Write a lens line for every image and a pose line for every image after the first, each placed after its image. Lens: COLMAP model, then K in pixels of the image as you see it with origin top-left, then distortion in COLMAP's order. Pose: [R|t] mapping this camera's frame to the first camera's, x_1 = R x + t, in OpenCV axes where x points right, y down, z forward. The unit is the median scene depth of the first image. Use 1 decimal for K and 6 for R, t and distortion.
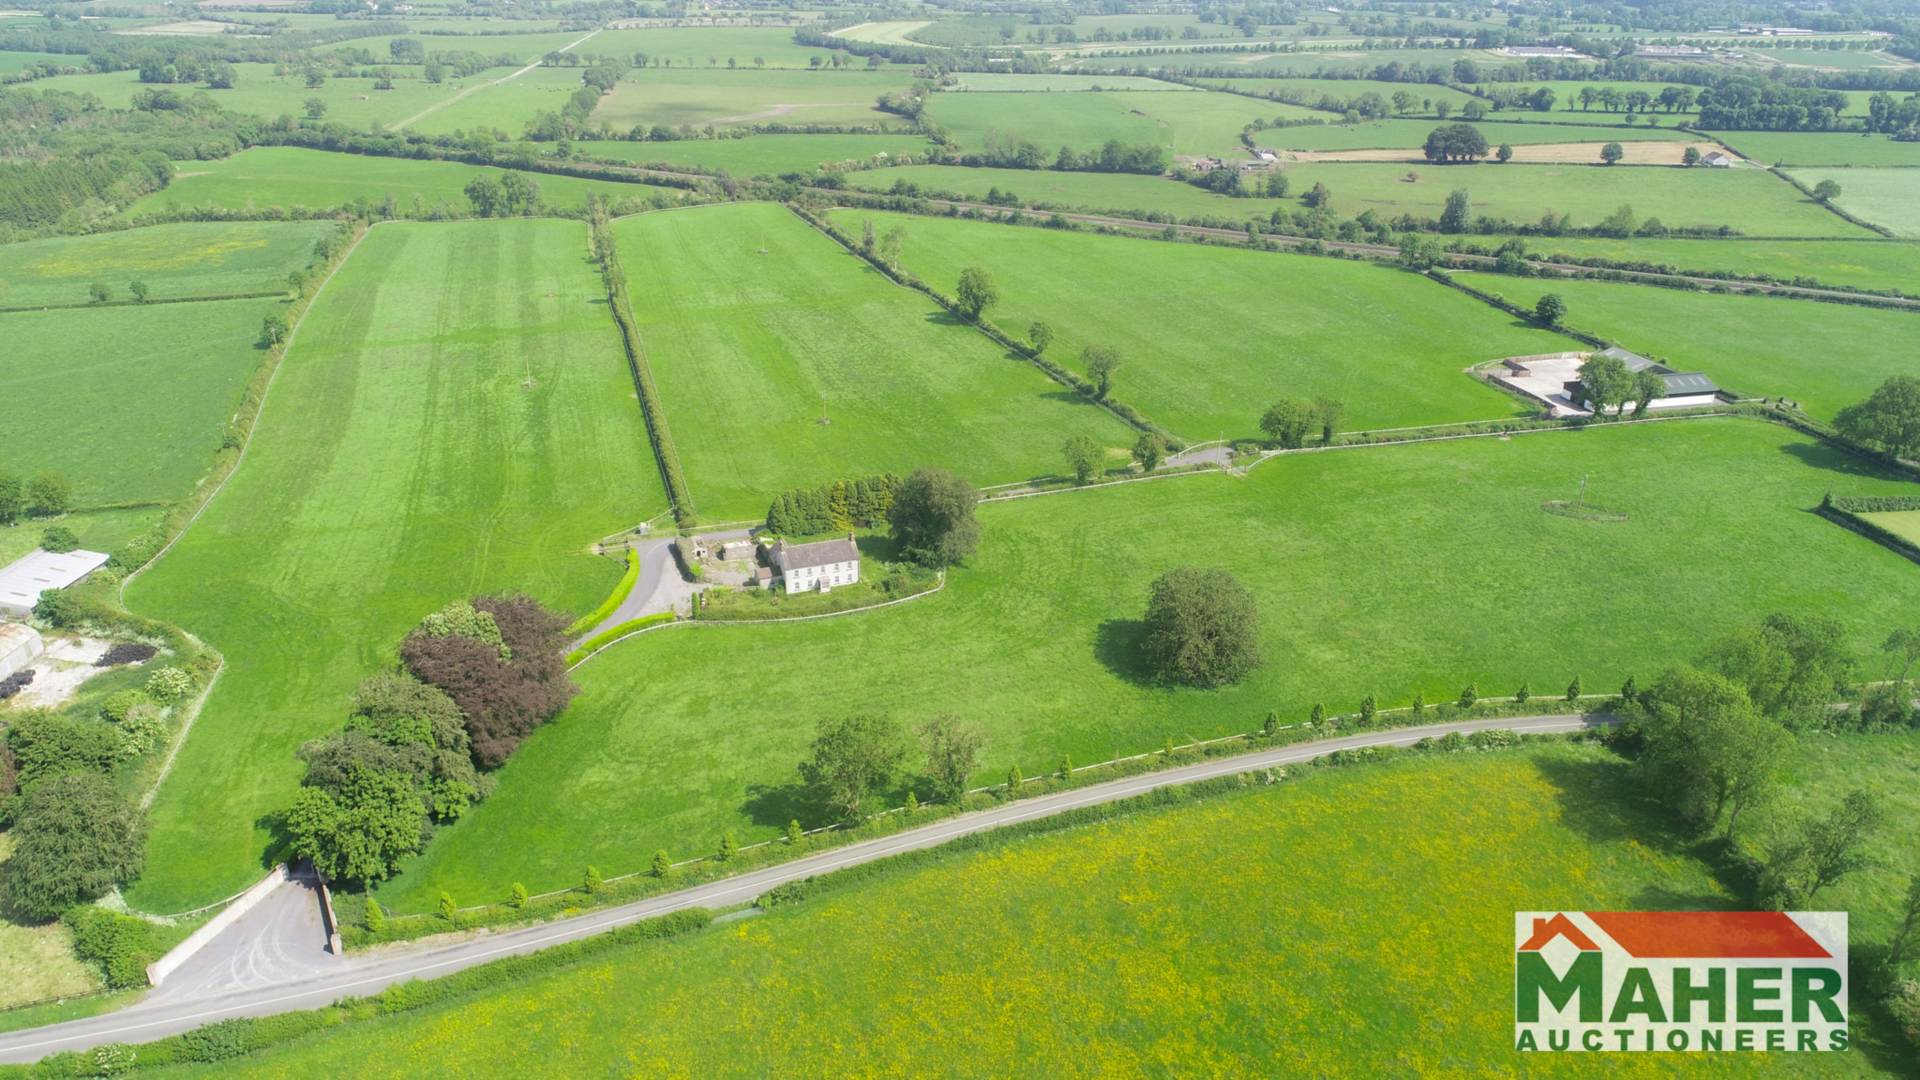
lens RADIAL K [[1288.9, 0, 961.7], [0, 1288.9, 533.3], [0, 0, 1]] dist [-0.005020, 0.000434]
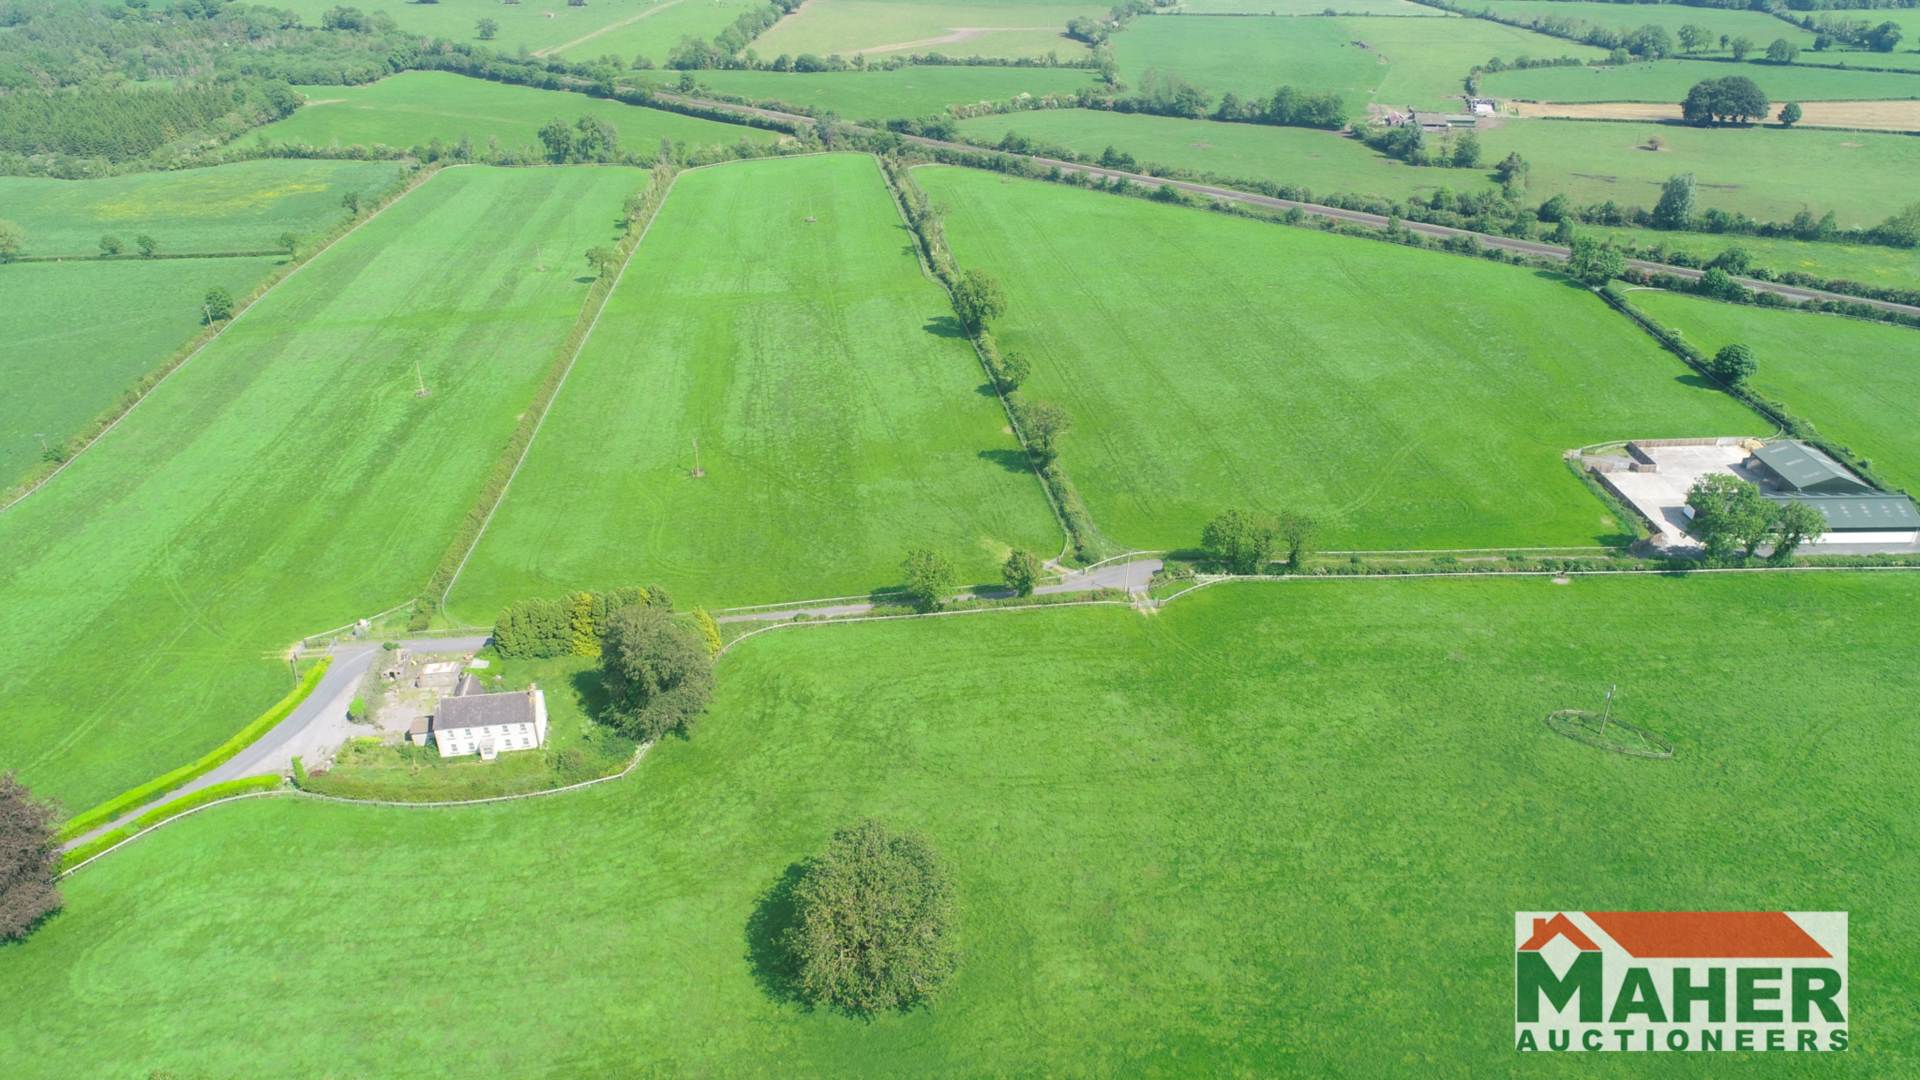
lens RADIAL K [[1288.9, 0, 960.2], [0, 1288.9, 550.5], [0, 0, 1]] dist [-0.005020, 0.000434]
pose [[0.975730, 0.094168, -0.197694, 0.129912], [-0.078494, 0.993225, 0.085694, -0.069764], [0.204424, -0.068096, 0.976511, 0.126596]]
